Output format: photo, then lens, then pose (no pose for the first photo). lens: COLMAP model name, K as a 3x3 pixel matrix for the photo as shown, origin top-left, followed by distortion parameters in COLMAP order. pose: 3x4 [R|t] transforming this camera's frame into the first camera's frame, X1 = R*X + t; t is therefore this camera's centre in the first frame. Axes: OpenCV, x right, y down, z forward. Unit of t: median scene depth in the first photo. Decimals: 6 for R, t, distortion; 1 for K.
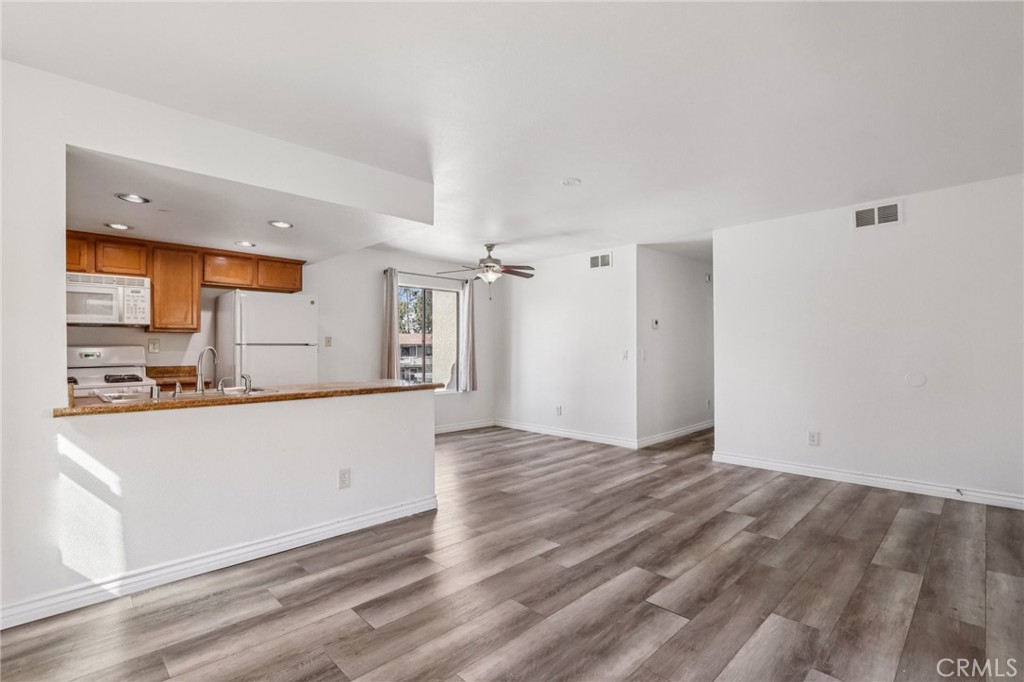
lens RADIAL K [[470.6, 0, 513.3], [0, 470.6, 342.9], [0, 0, 1]] dist [-0.010729, 0.001244]
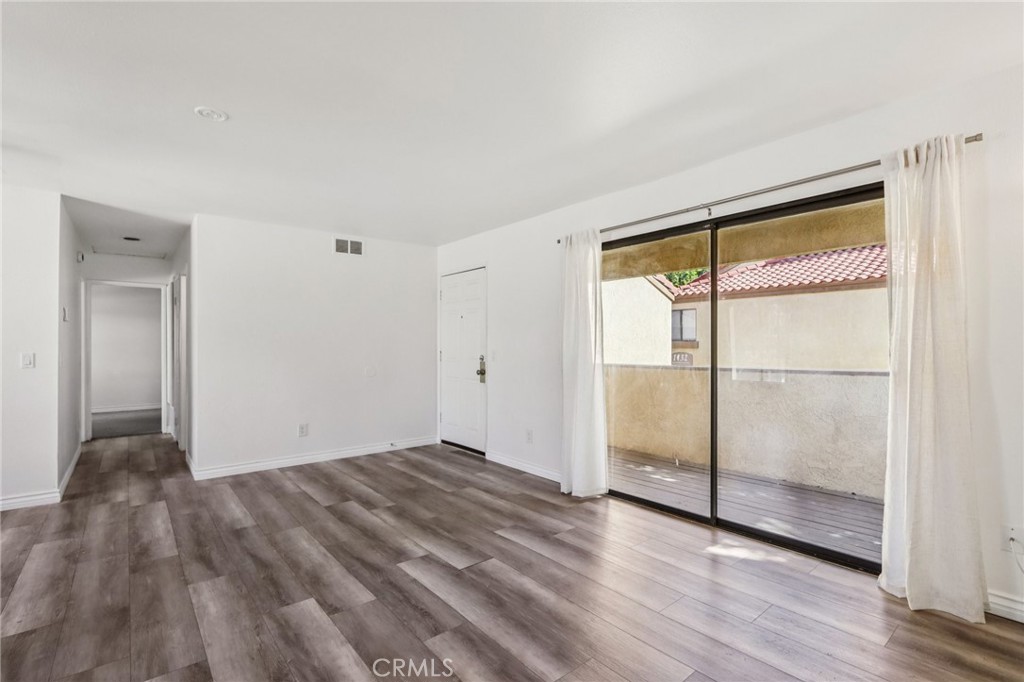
lens RADIAL K [[470.6, 0, 514.9], [0, 470.6, 347.2], [0, 0, 1]] dist [-0.010729, 0.001244]
pose [[0.087432, 0.009214, 0.996128, -0.754038], [-0.006565, 0.999941, -0.008673, 0.020516], [-0.996149, -0.005781, 0.087488, 0.694349]]
